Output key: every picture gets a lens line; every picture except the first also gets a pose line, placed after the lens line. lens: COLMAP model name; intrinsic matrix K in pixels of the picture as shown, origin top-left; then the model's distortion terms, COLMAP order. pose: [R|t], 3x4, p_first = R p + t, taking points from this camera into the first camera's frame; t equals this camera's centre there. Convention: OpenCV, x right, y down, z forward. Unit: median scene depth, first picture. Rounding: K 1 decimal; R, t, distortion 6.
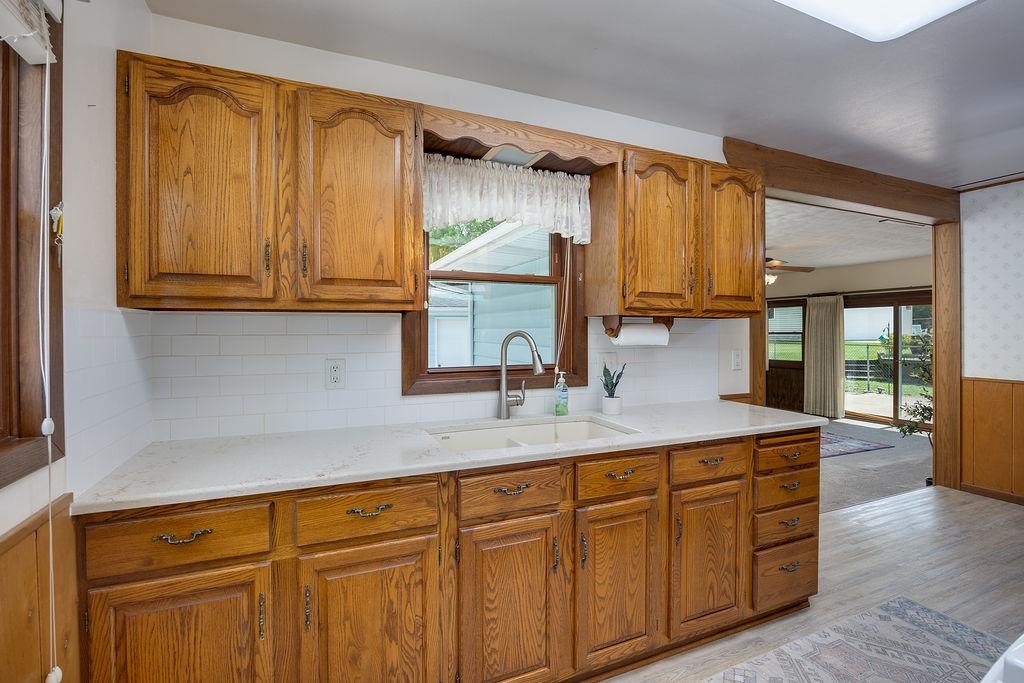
lens RADIAL K [[497.8, 0, 518.3], [0, 497.8, 333.9], [0, 0, 1]] dist [-0.004834, -0.000345]
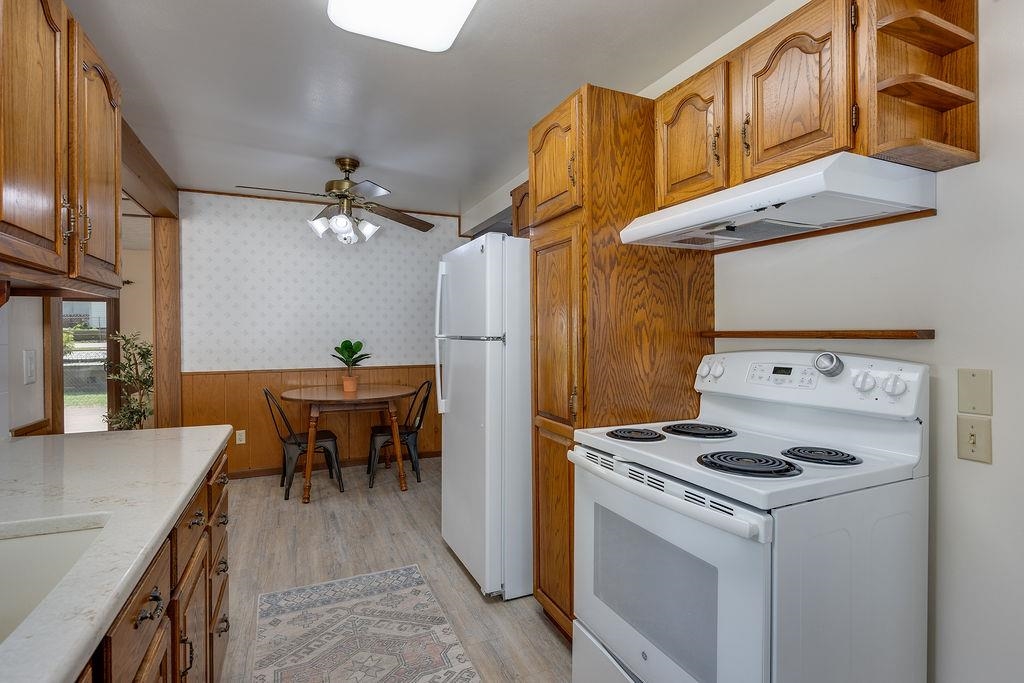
lens RADIAL K [[497.8, 0, 516.8], [0, 497.8, 337.5], [0, 0, 1]] dist [-0.004834, -0.000345]
pose [[-0.012322, -0.008128, 0.999891, -0.168152], [0.012134, 0.999892, 0.008278, 0.019527], [-0.999850, 0.012235, -0.012222, 0.427474]]
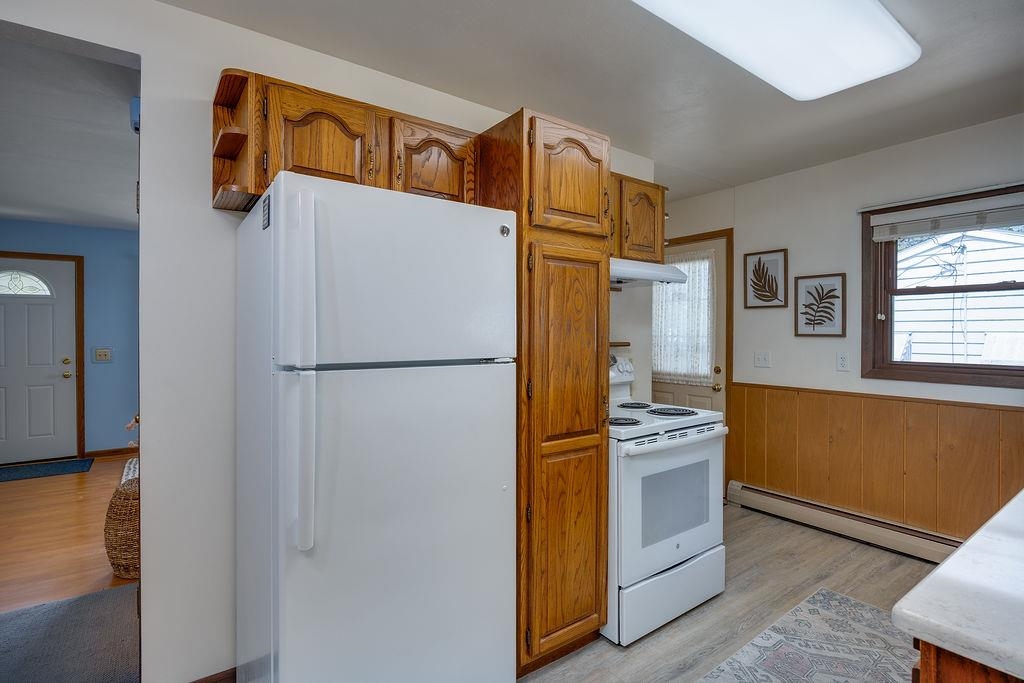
lens RADIAL K [[497.8, 0, 513.7], [0, 497.8, 337.0], [0, 0, 1]] dist [-0.004834, -0.000345]
pose [[-0.974512, 0.002805, -0.224316, 0.395263], [-0.001206, 0.999842, 0.017740, 0.002276], [0.224330, 0.017559, -0.974355, 0.785391]]
